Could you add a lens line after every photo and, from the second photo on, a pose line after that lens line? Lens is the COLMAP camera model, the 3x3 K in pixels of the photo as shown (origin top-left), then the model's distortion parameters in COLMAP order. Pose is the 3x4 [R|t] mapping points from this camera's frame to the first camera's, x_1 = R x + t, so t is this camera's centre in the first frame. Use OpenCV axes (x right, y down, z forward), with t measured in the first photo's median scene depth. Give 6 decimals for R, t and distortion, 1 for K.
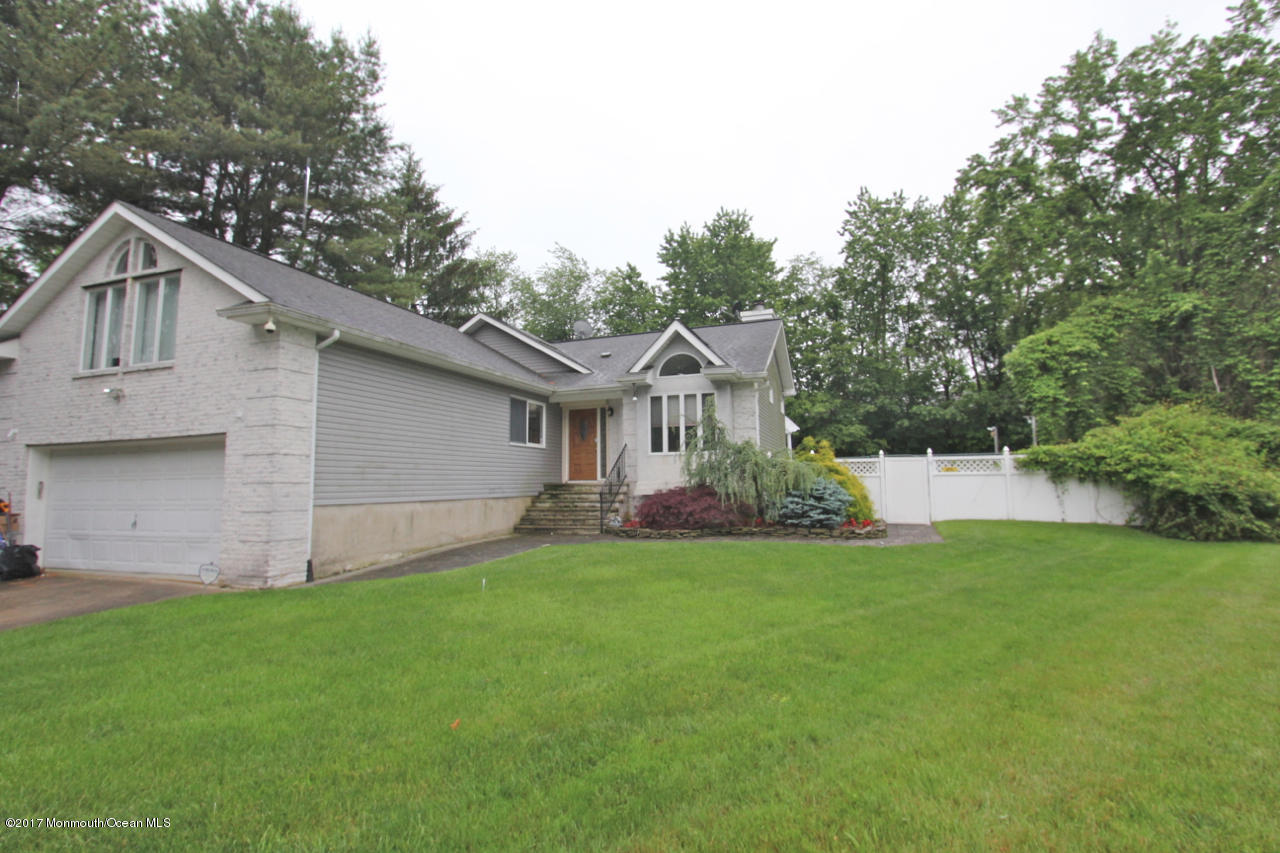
lens RADIAL K [[589.9, 0, 641.6], [0, 589.9, 428.5], [0, 0, 1]] dist [-0.028315, 0.002773]
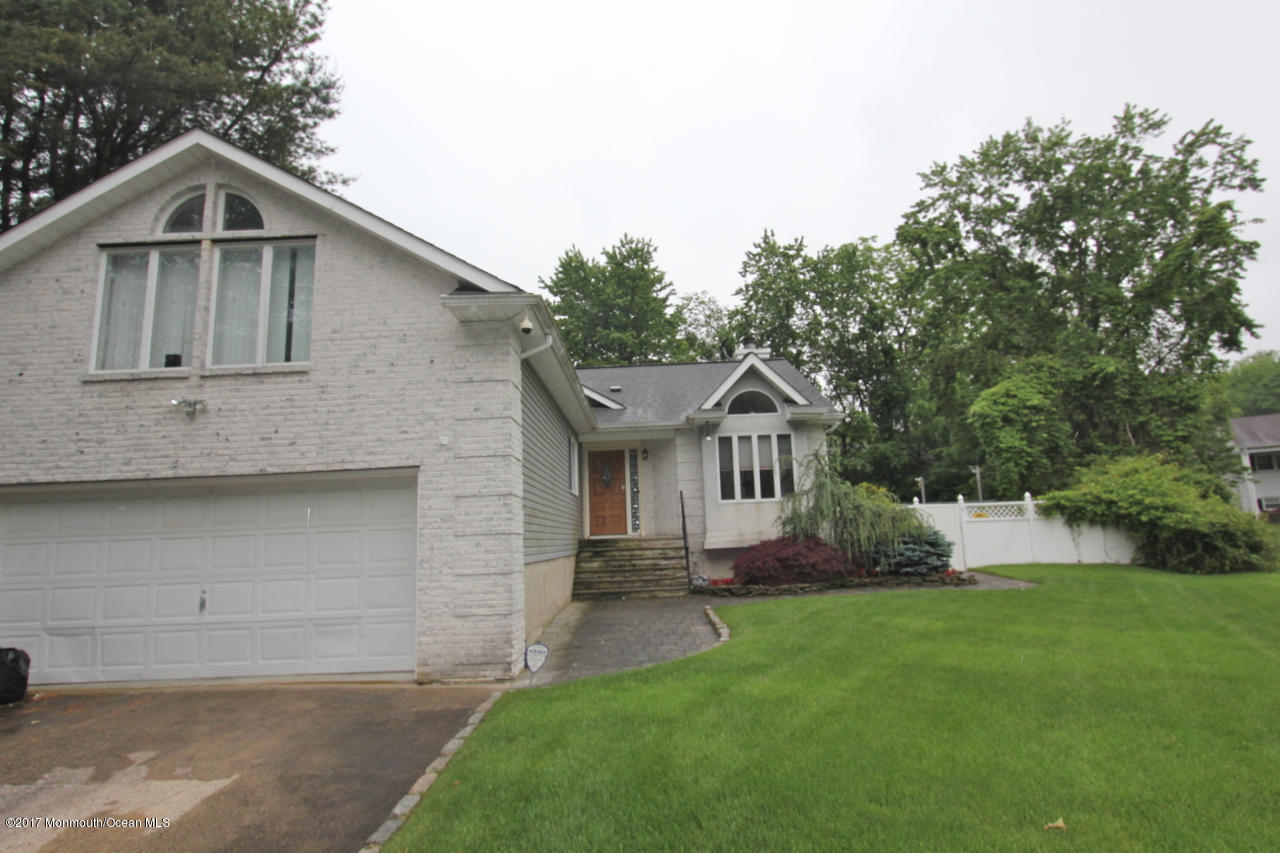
lens RADIAL K [[681.1, 0, 638.6], [0, 681.1, 430.0], [0, 0, 1]] dist [-0.023959, 0.002022]
pose [[0.950228, 0.027458, 0.310343, -0.419554], [-0.003261, 0.996931, -0.078220, 0.016290], [-0.311538, 0.073315, 0.947401, 0.065067]]
